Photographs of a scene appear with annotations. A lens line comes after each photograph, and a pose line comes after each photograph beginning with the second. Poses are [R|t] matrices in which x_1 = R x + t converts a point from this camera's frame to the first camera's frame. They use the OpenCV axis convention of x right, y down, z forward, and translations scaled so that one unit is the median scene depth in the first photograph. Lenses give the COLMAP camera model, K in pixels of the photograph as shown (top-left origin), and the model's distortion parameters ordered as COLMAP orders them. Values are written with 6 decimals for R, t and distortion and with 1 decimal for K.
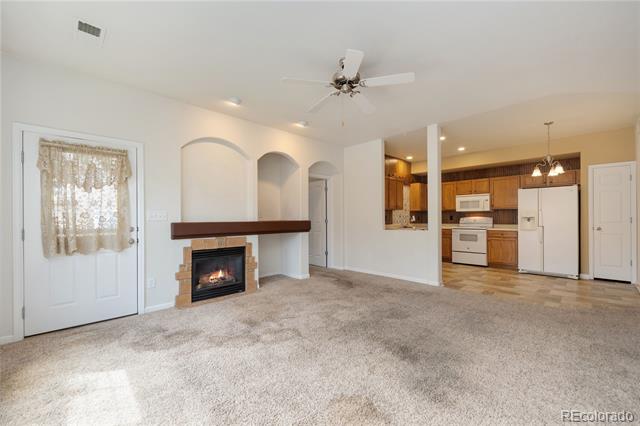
lens RADIAL K [[263.7, 0, 324.8], [0, 263.7, 216.8], [0, 0, 1]] dist [0.000081, 0.000019]
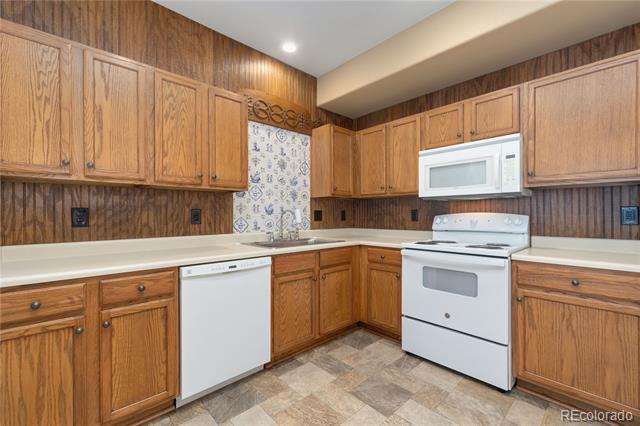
lens RADIAL K [[276.8, 0, 320.0], [0, 276.8, 213.0], [0, 0, 1]] dist [-0.001492, -0.000130]
pose [[0.999421, 0.003554, -0.033832, 0.603704], [-0.003504, 0.999993, 0.001541, 0.001158], [0.033837, -0.001422, 0.999426, 1.002432]]
